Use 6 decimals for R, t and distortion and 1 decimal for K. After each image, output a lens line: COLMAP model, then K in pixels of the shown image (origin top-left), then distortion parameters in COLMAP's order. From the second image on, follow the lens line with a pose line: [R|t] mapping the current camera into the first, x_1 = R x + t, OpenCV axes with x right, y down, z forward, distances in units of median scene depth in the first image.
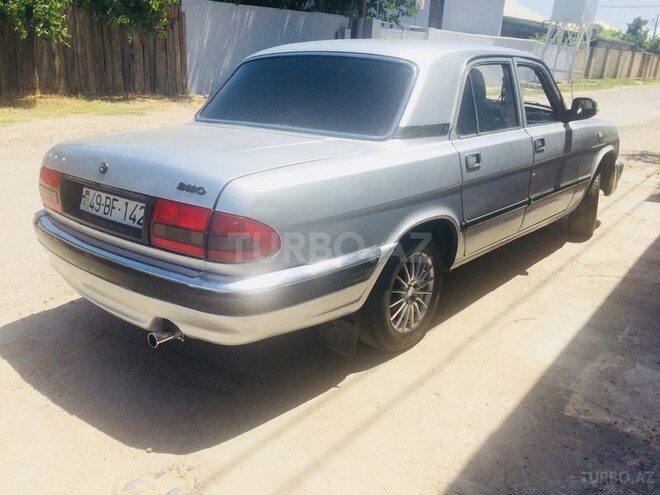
lens RADIAL K [[577.1, 0, 330.0], [0, 577.1, 247.5], [0, 0, 1]] dist [0.041443, -0.006591]
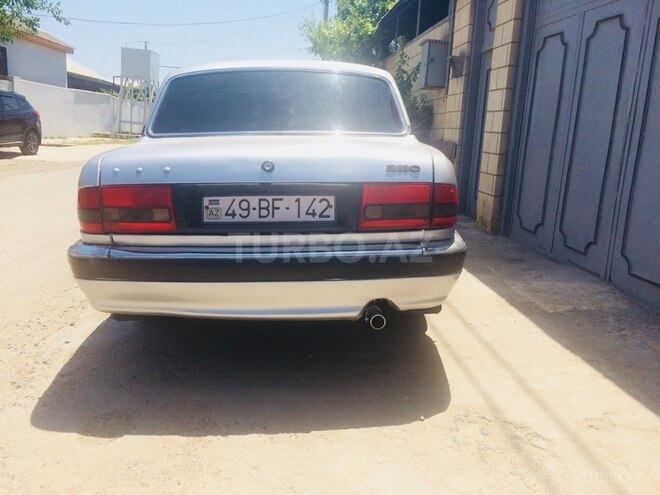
lens RADIAL K [[568.7, 0, 330.0], [0, 568.7, 247.5], [0, 0, 1]] dist [0.077025, -0.123896]
pose [[0.734332, -0.158638, 0.659993, -0.929412], [0.217164, 0.976110, -0.007003, 0.019250], [-0.643114, 0.148469, 0.751239, 0.259033]]
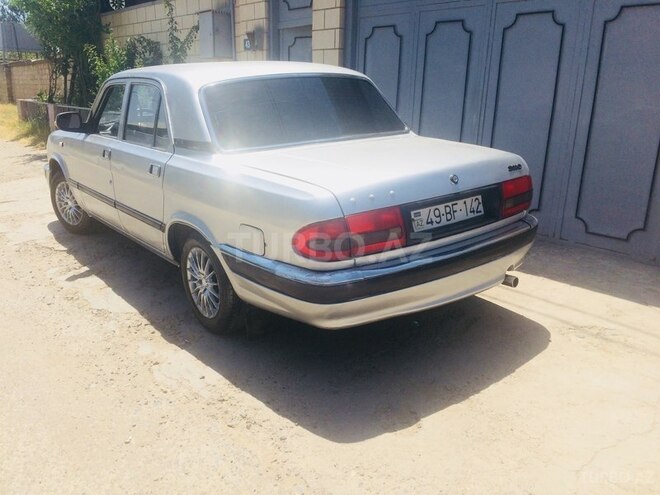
lens RADIAL K [[568.7, 0, 330.0], [0, 568.7, 247.5], [0, 0, 1]] dist [0.077025, -0.123896]
pose [[0.200531, -0.314048, 0.927988, -1.518103], [0.314964, 0.917608, 0.242473, -0.361034], [-0.927677, 0.243660, 0.282923, 0.925917]]
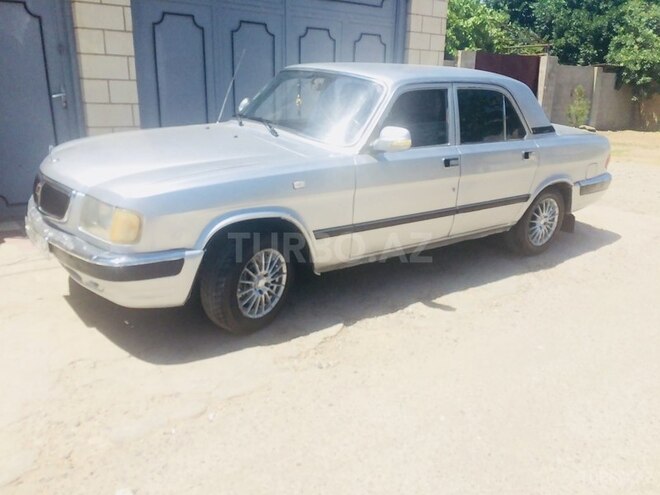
lens RADIAL K [[568.7, 0, 330.0], [0, 568.7, 247.5], [0, 0, 1]] dist [0.077025, -0.123896]
pose [[-0.974513, -0.117894, 0.190856, -0.012792], [0.011194, 0.824159, 0.566248, -1.087907], [-0.224053, 0.553952, -0.801834, 3.398780]]
